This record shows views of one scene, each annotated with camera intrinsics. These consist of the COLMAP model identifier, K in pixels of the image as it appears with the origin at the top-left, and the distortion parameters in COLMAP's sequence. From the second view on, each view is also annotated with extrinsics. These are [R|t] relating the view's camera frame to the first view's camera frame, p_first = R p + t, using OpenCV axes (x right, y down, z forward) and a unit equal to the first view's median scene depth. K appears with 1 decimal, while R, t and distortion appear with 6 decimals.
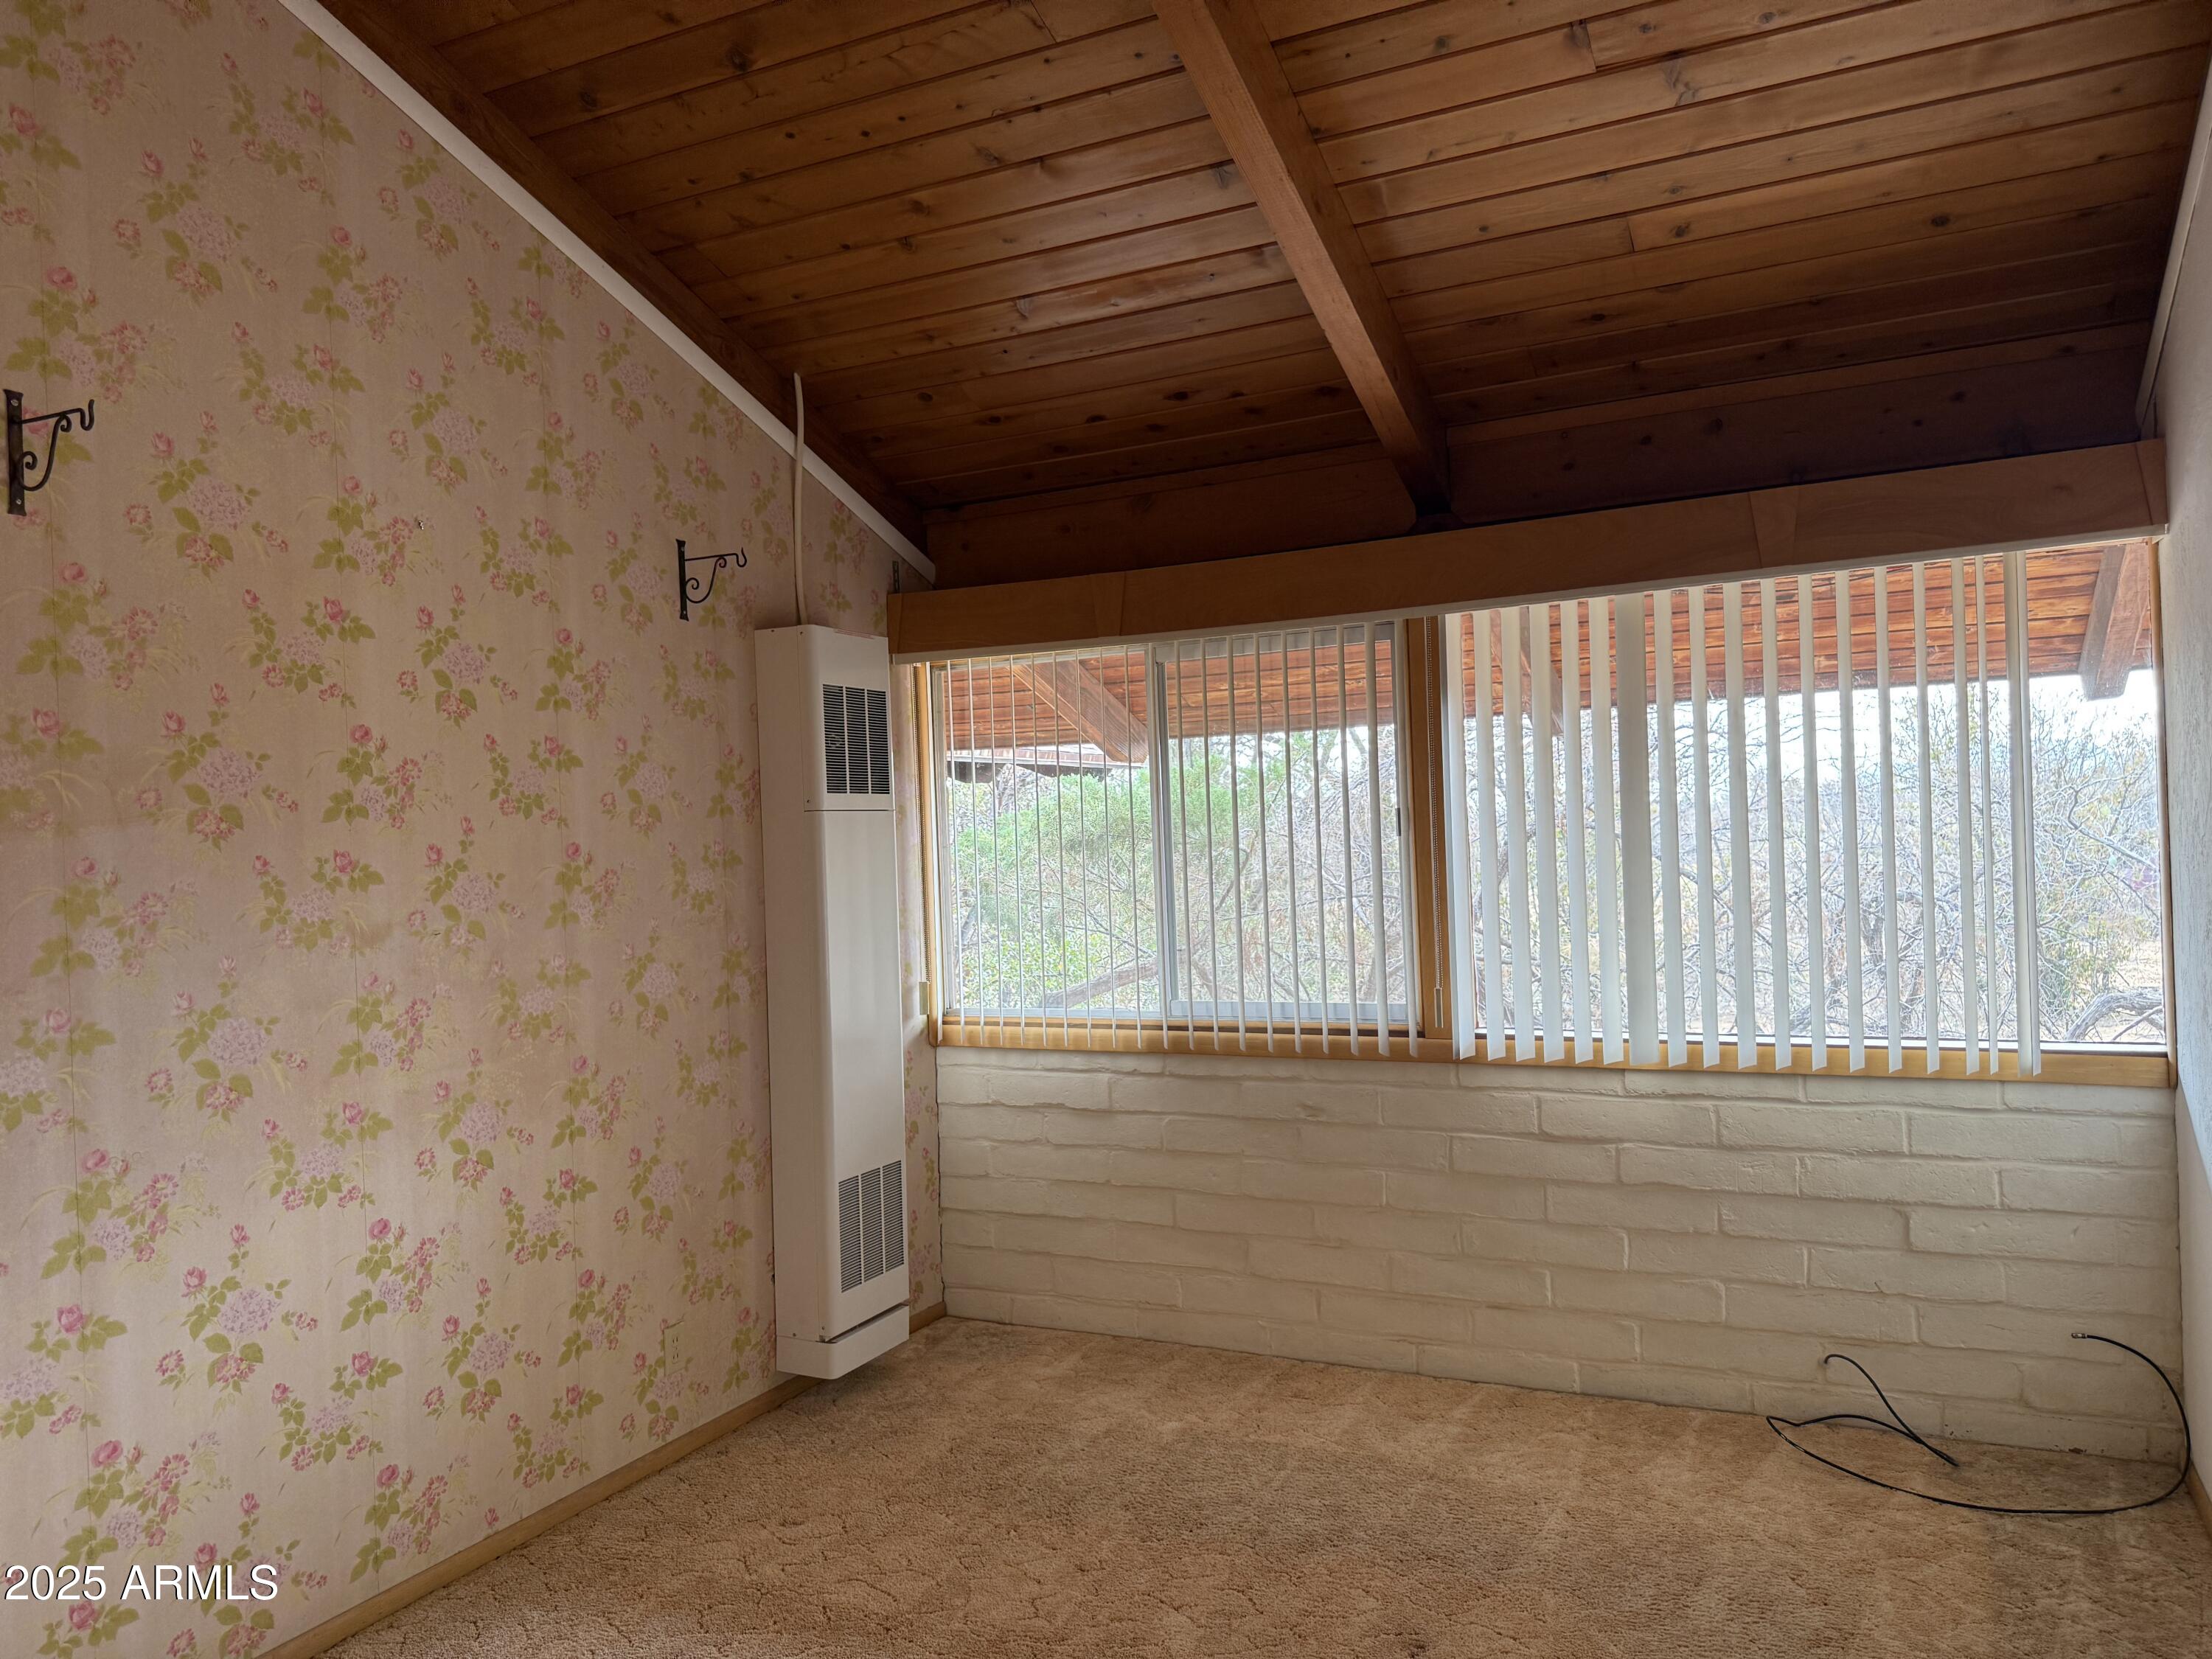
lens RADIAL K [[1562.3, 0, 1106.0], [0, 1562.3, 829.5], [0, 0, 1]] dist [0.103006, -0.173787]
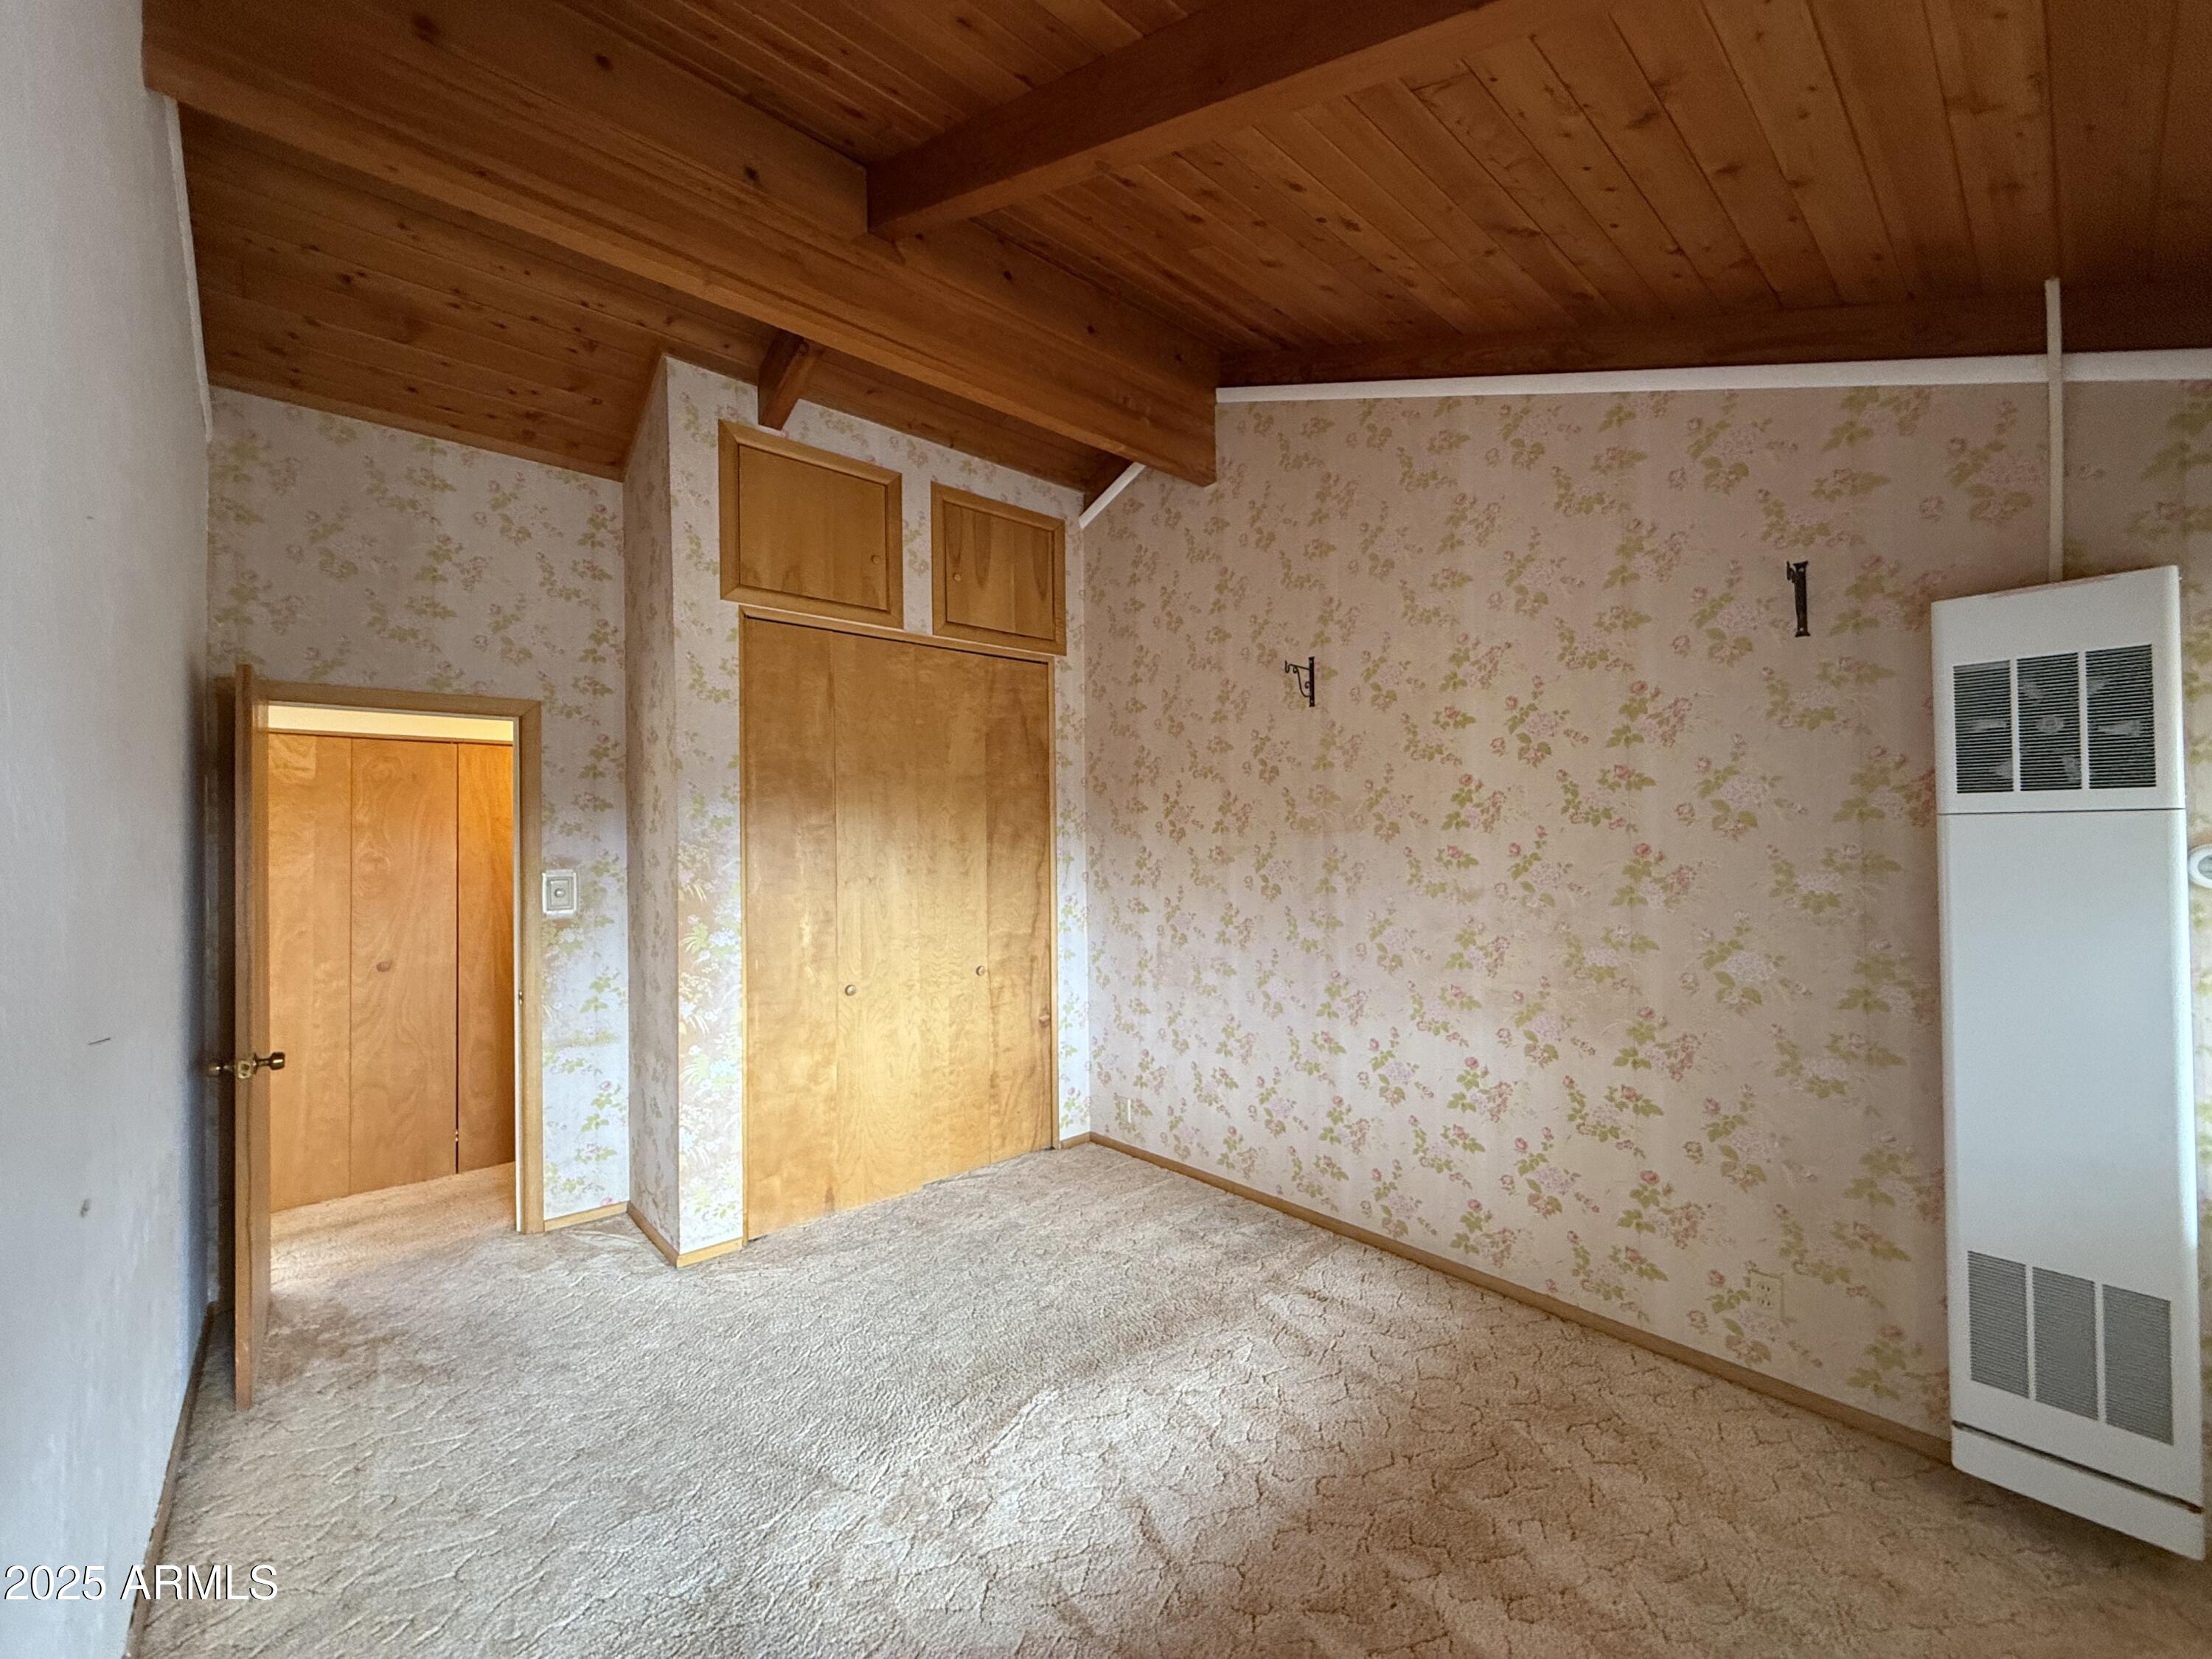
lens RADIAL K [[883.0, 0, 1104.8], [0, 883.0, 833.5], [0, 0, 1]] dist [-0.000301, -0.000192]
pose [[-0.377623, 0.022952, -0.925675, 0.563935], [0.020276, 0.999658, 0.016515, -0.023526], [0.925737, -0.012532, -0.377959, 0.954002]]
